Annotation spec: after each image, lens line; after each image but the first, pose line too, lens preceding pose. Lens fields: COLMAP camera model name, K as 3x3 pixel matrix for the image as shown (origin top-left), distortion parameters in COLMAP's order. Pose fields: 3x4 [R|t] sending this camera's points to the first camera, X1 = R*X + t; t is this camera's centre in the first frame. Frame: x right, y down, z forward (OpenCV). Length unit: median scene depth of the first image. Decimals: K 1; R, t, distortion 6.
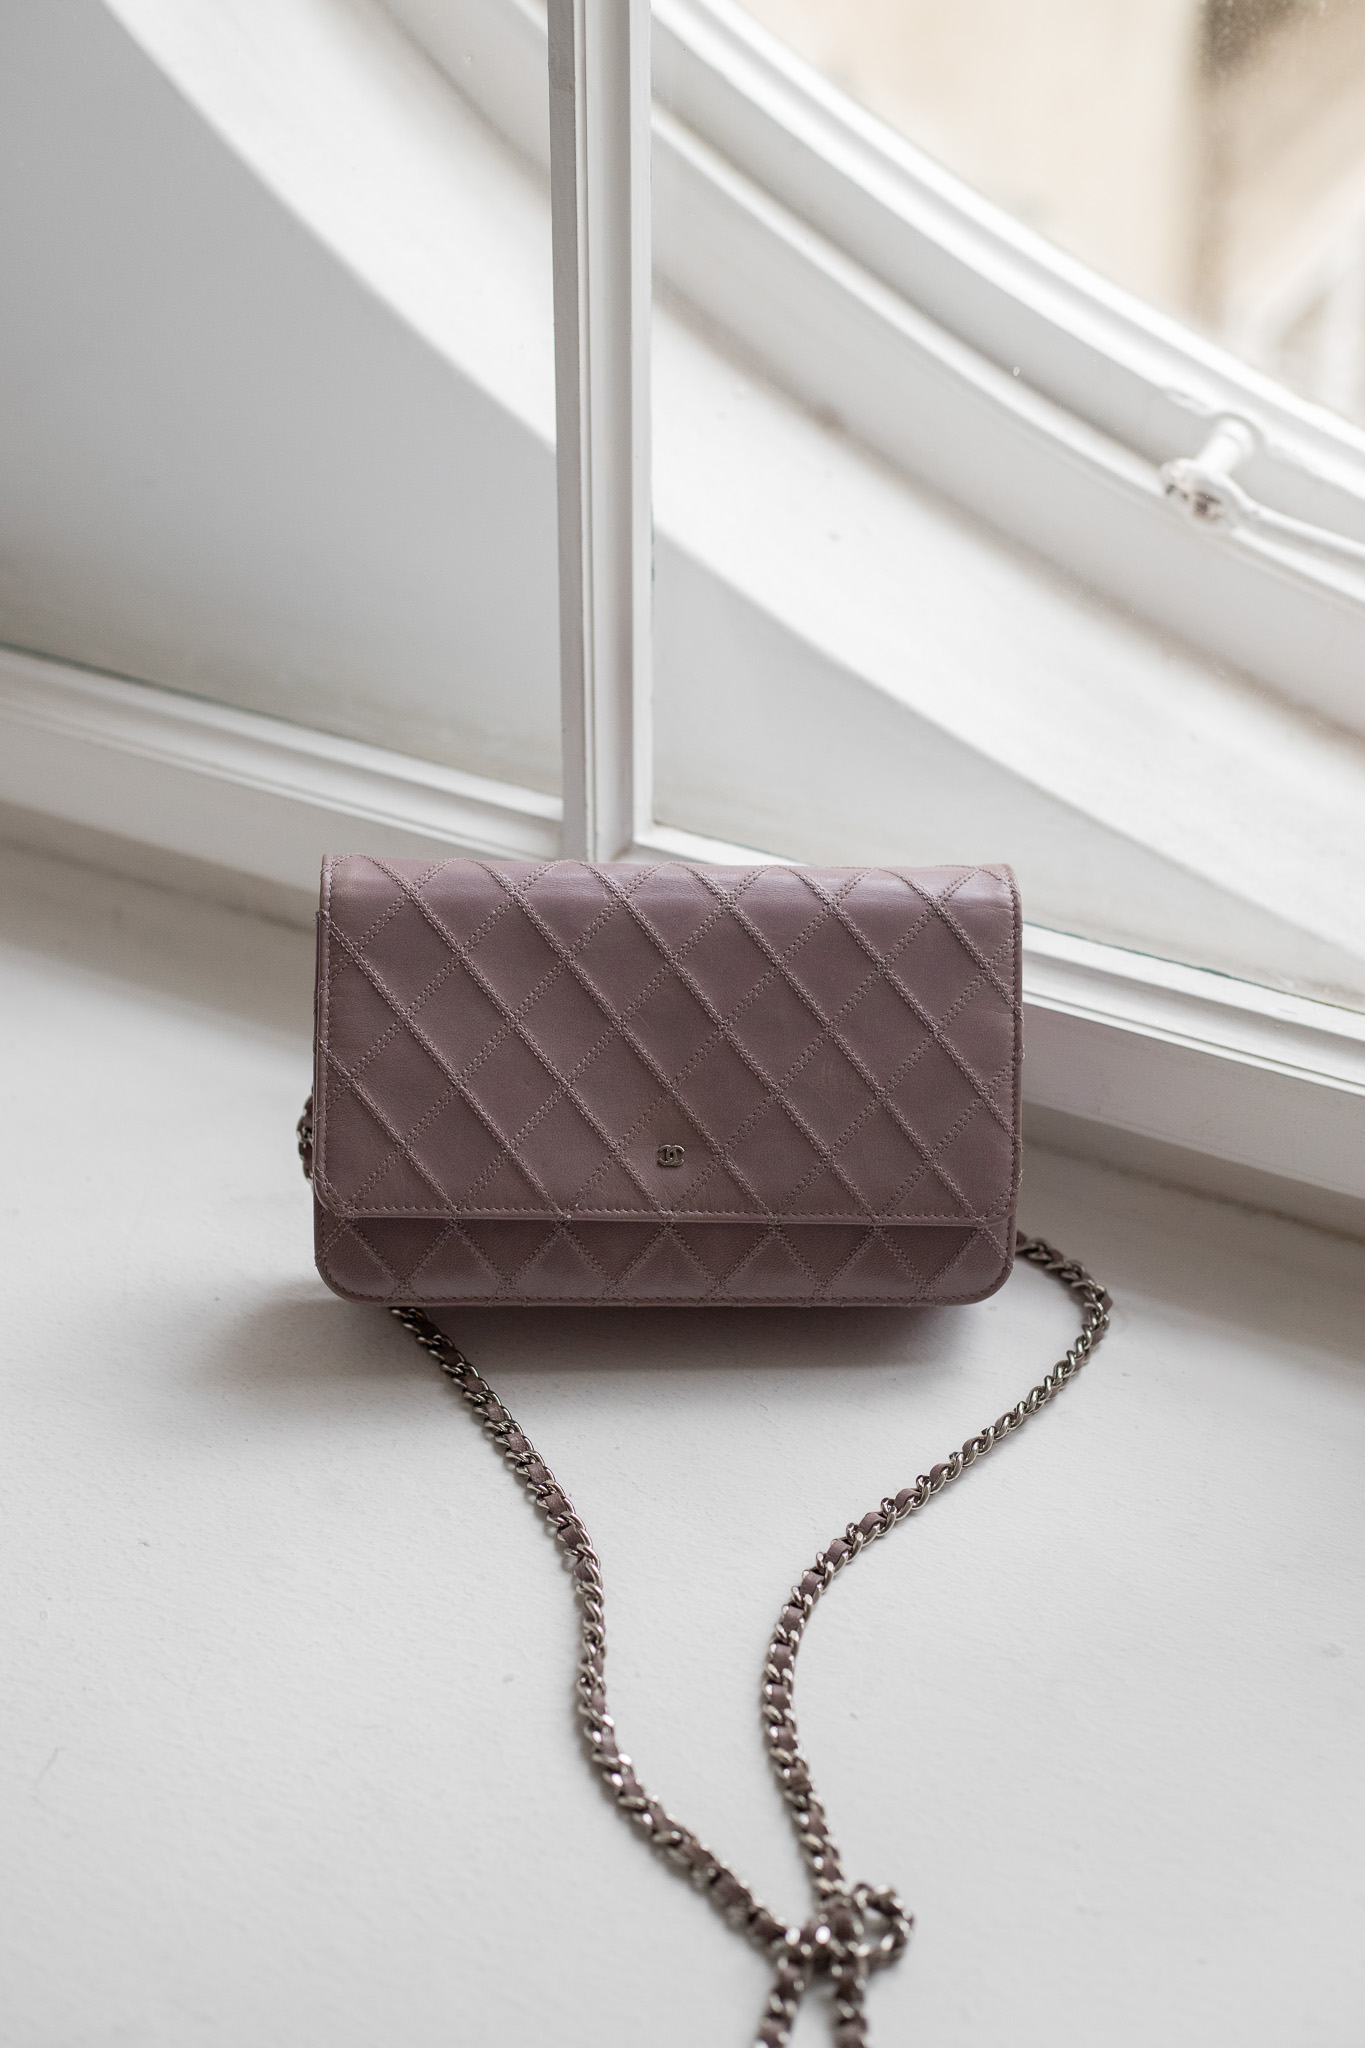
lens RADIAL K [[3330.3, 0, 680.5], [0, 3330.3, 1013.6], [0, 0, 1]] dist [-0.146111, 0.000000]
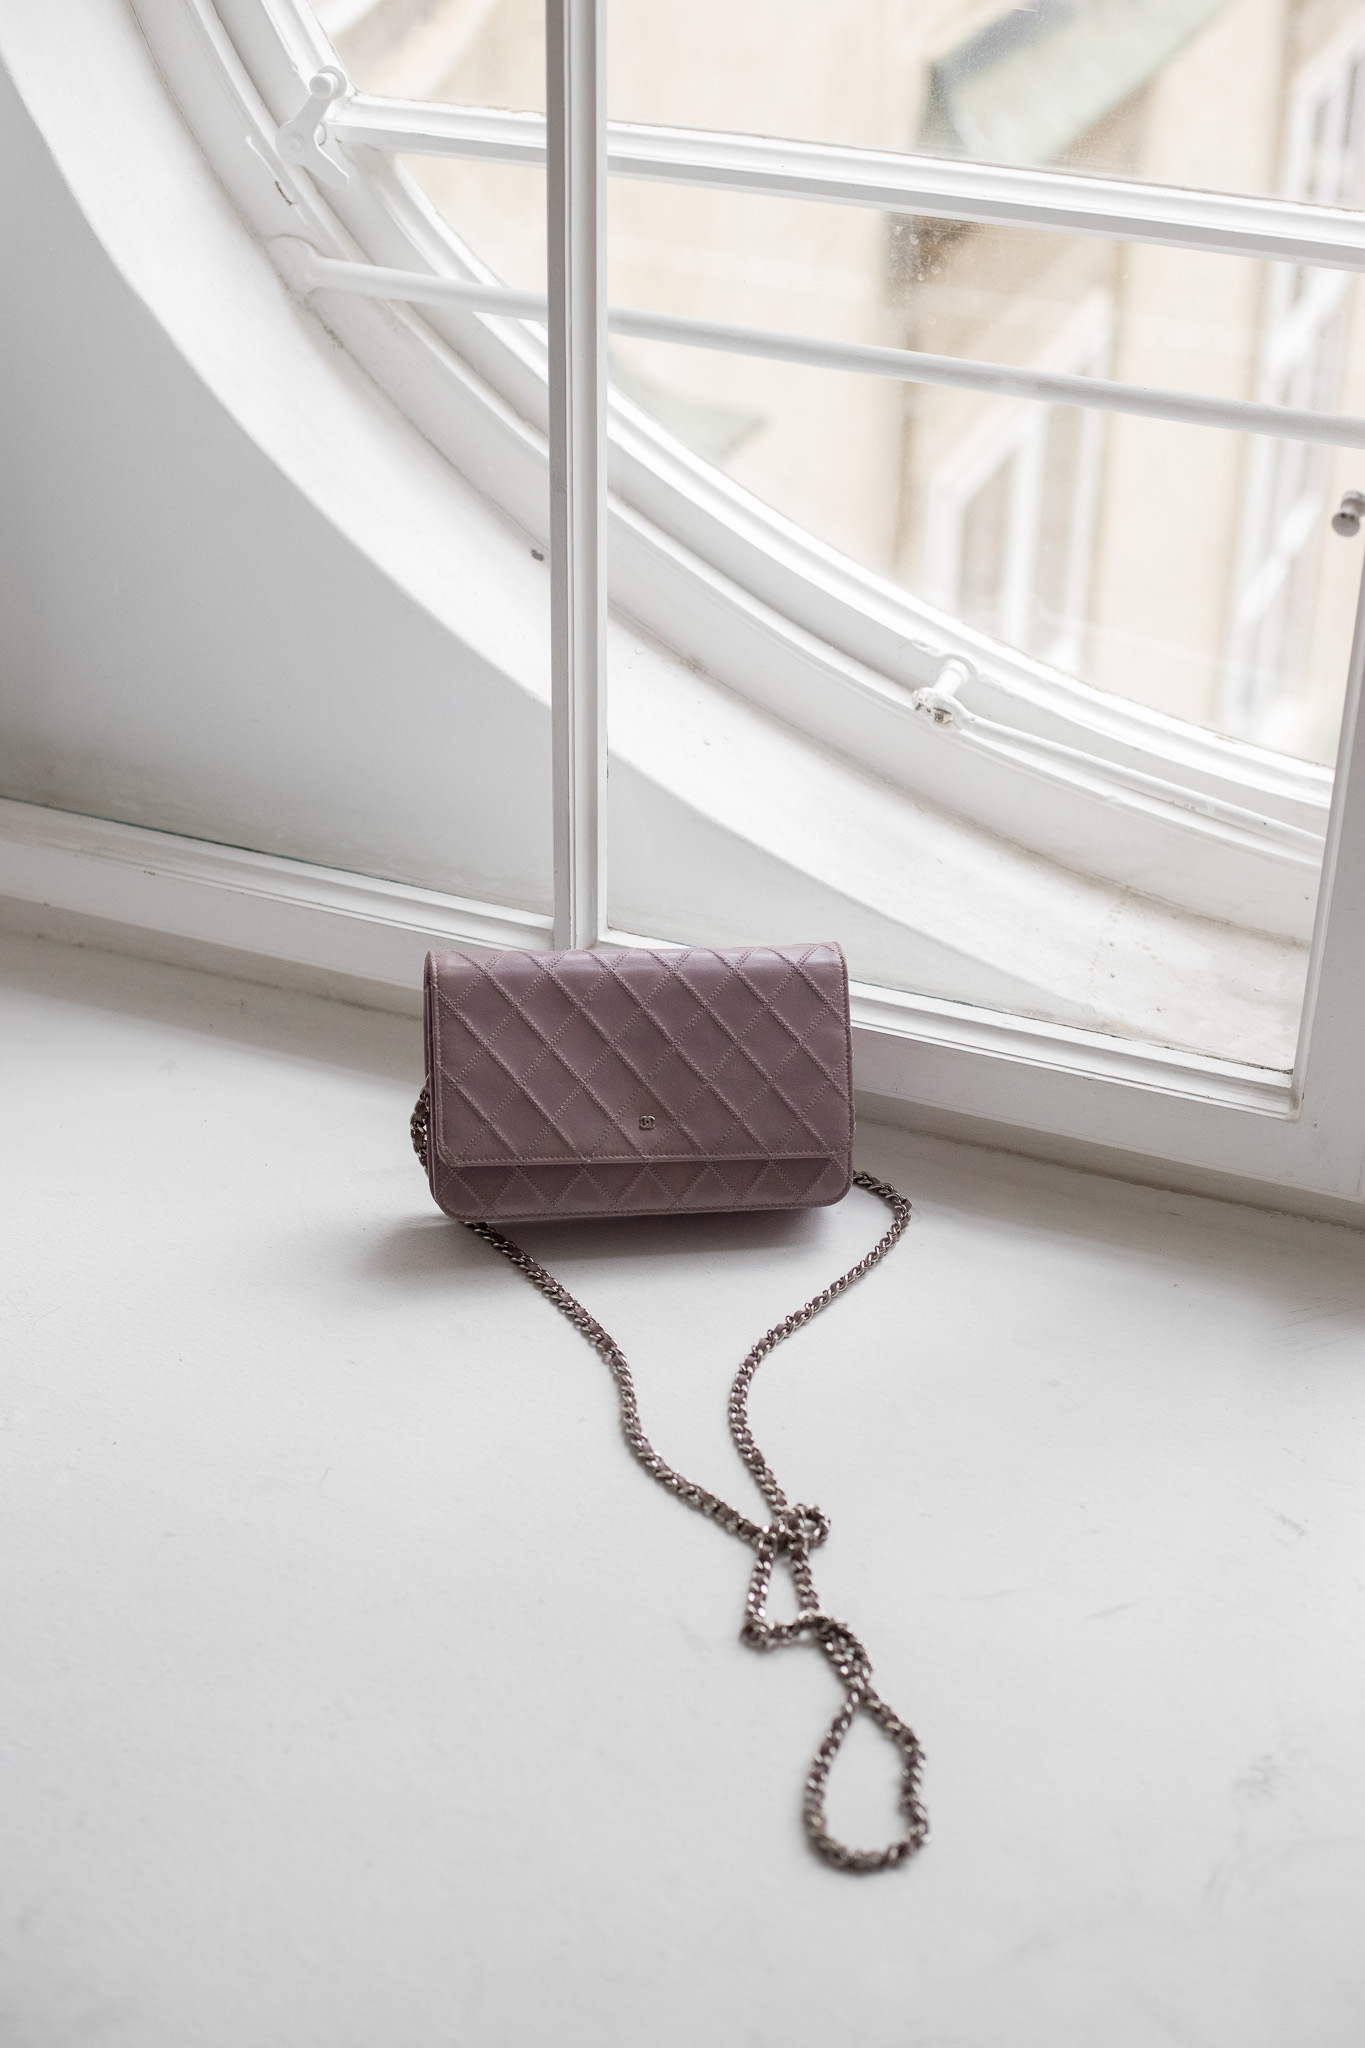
lens RADIAL K [[3132.5, 0, 685.6], [0, 3132.5, 1012.2], [0, 0, 1]] dist [-0.104418, 0.000000]
pose [[0.995703, -0.041805, 0.082633, -0.110730], [0.045192, 0.998195, -0.039544, 0.050185], [-0.080831, 0.043108, 0.995795, -0.567288]]
